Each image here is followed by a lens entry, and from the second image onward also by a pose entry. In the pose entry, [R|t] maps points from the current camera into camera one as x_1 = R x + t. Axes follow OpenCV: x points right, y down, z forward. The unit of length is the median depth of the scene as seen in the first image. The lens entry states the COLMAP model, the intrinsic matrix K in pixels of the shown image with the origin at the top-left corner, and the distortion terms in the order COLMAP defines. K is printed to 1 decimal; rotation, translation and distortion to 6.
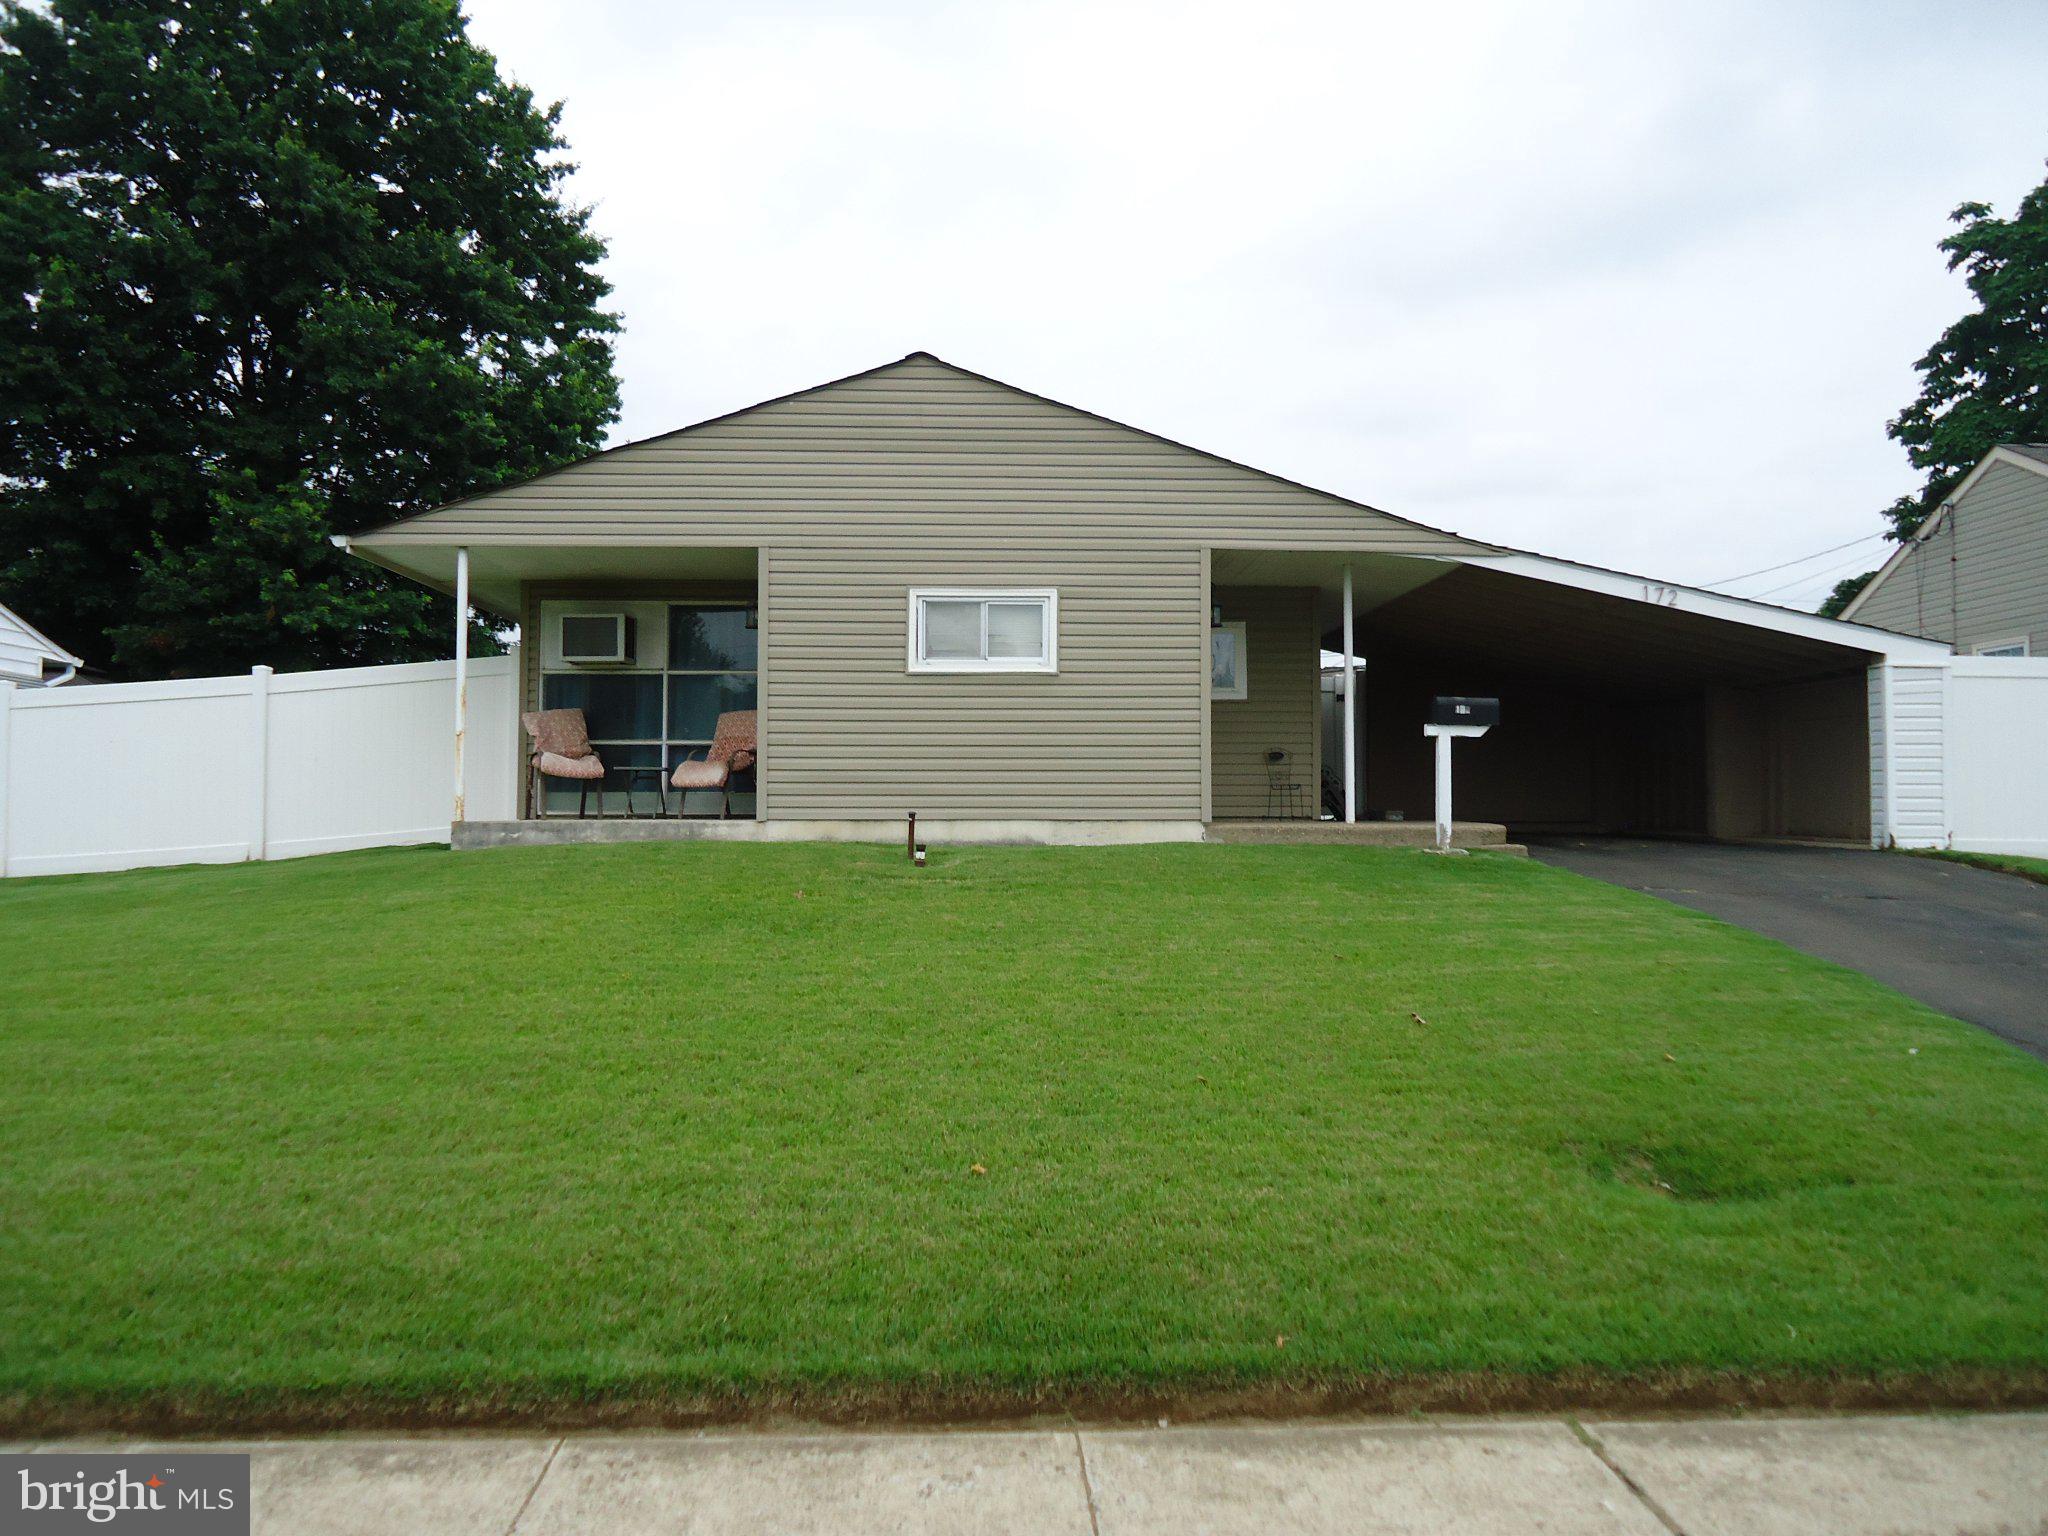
lens RADIAL K [[1485.0, 0, 1024.0], [0, 1485.0, 768.0], [0, 0, 1]] dist [-0.011529, 0.004230]
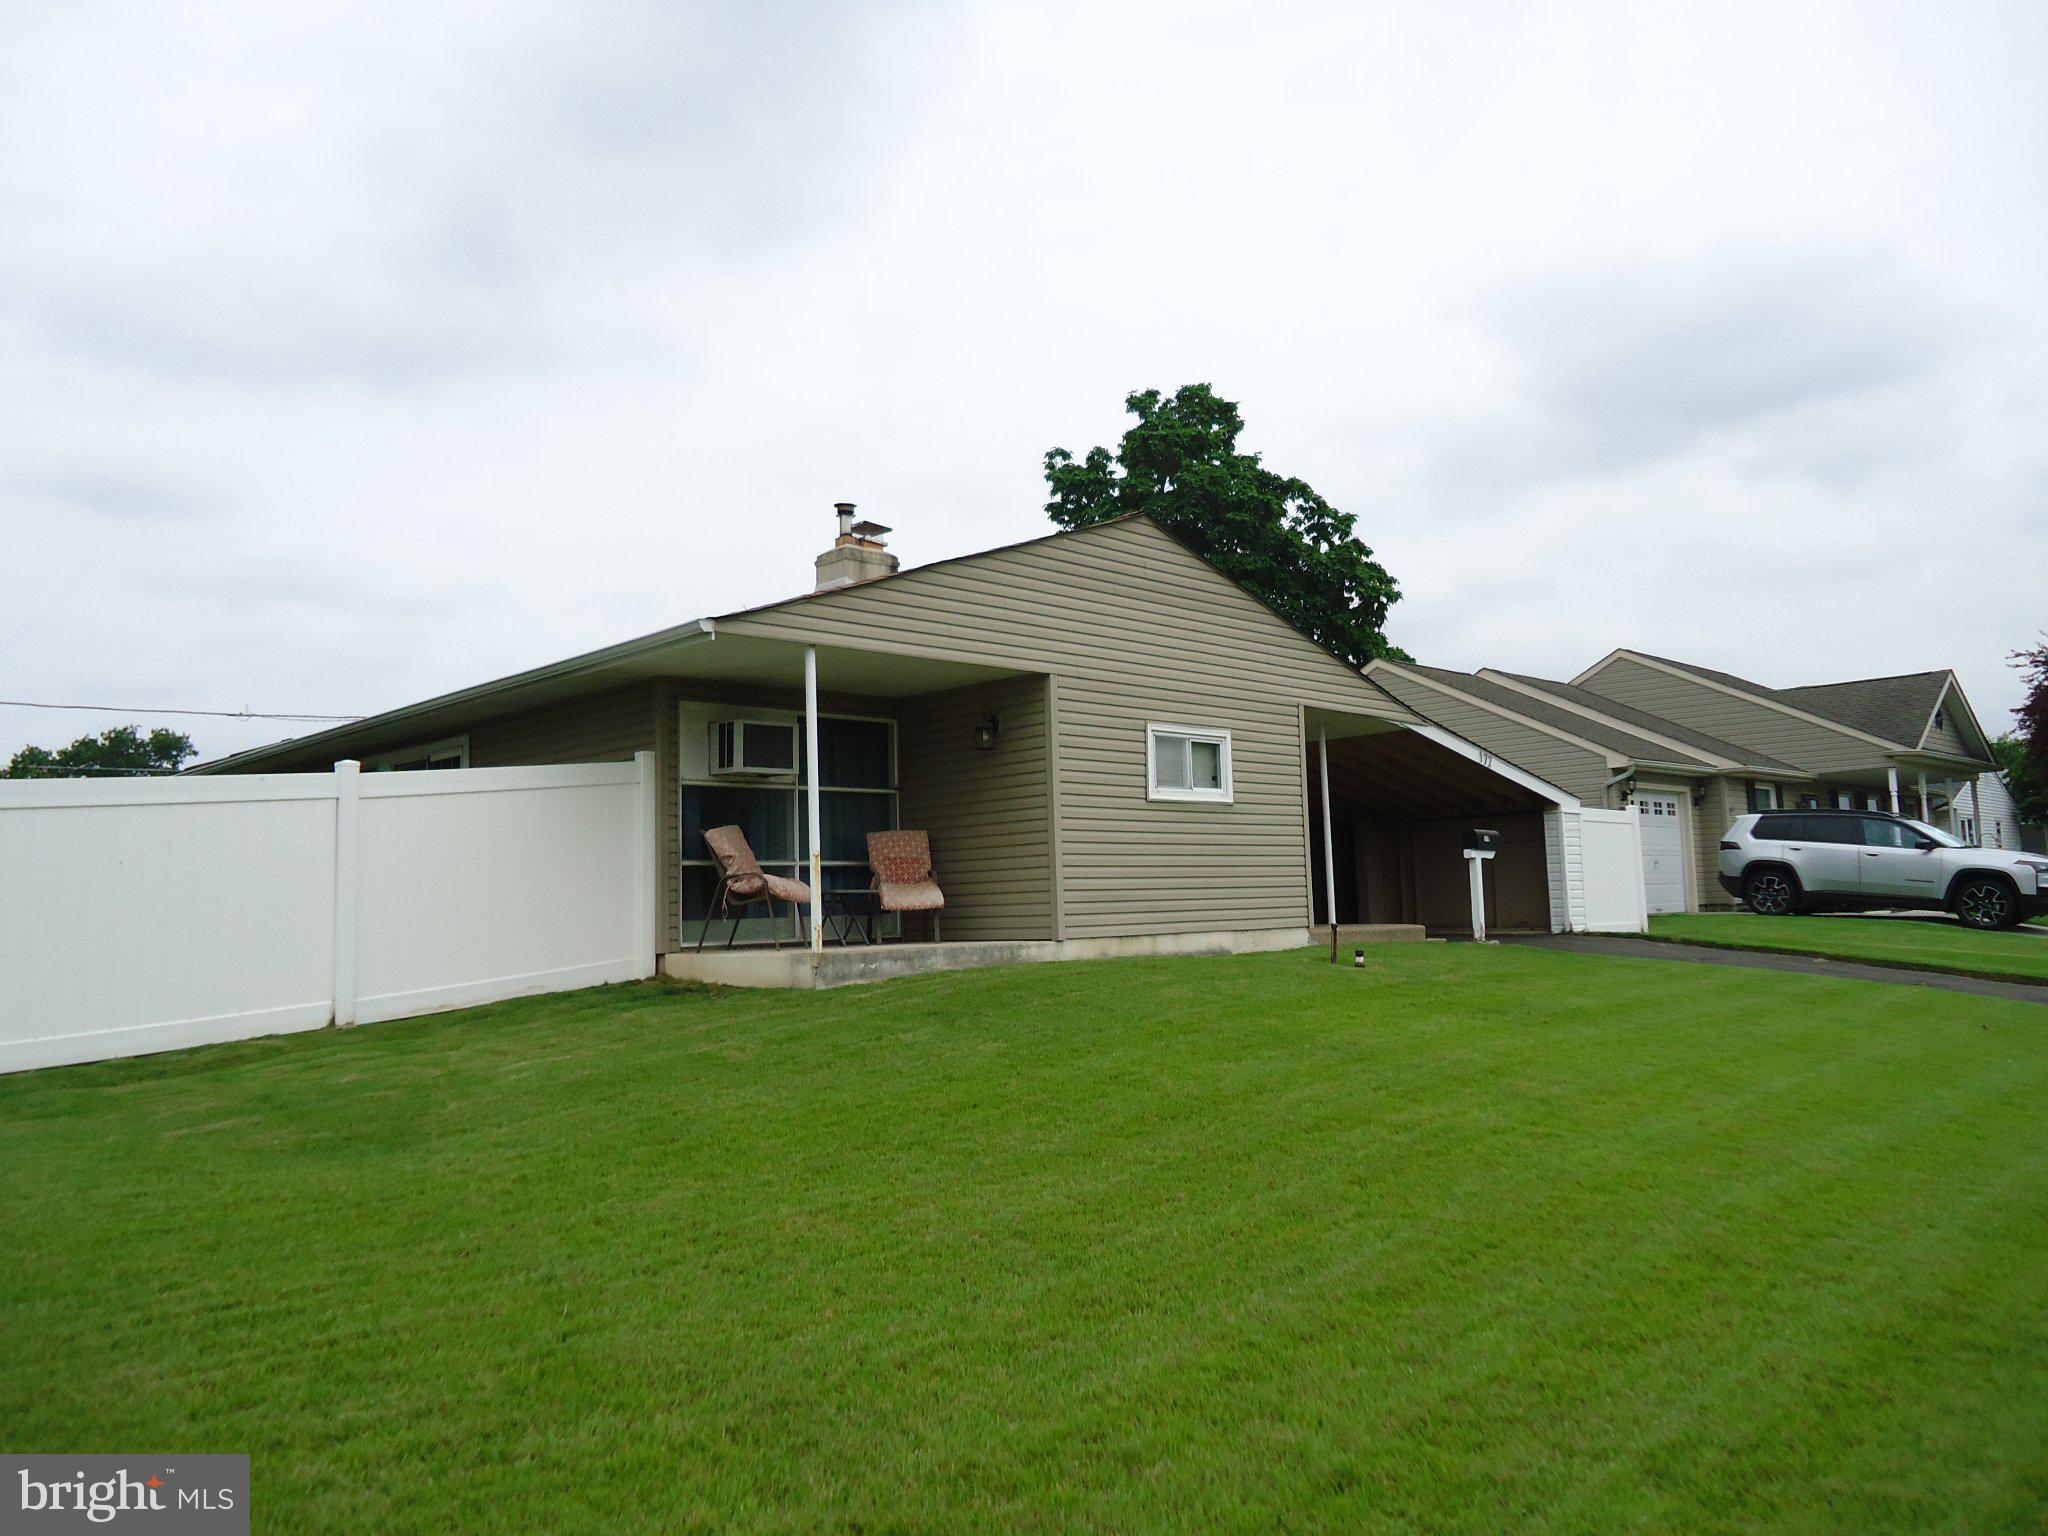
lens RADIAL K [[1485.0, 0, 1024.0], [0, 1485.0, 768.0], [0, 0, 1]] dist [-0.011529, 0.004230]
pose [[0.736777, 0.041988, 0.674830, -0.881686], [0.012031, 0.997098, -0.075175, -0.006196], [-0.676028, 0.063506, 0.734134, 0.257020]]
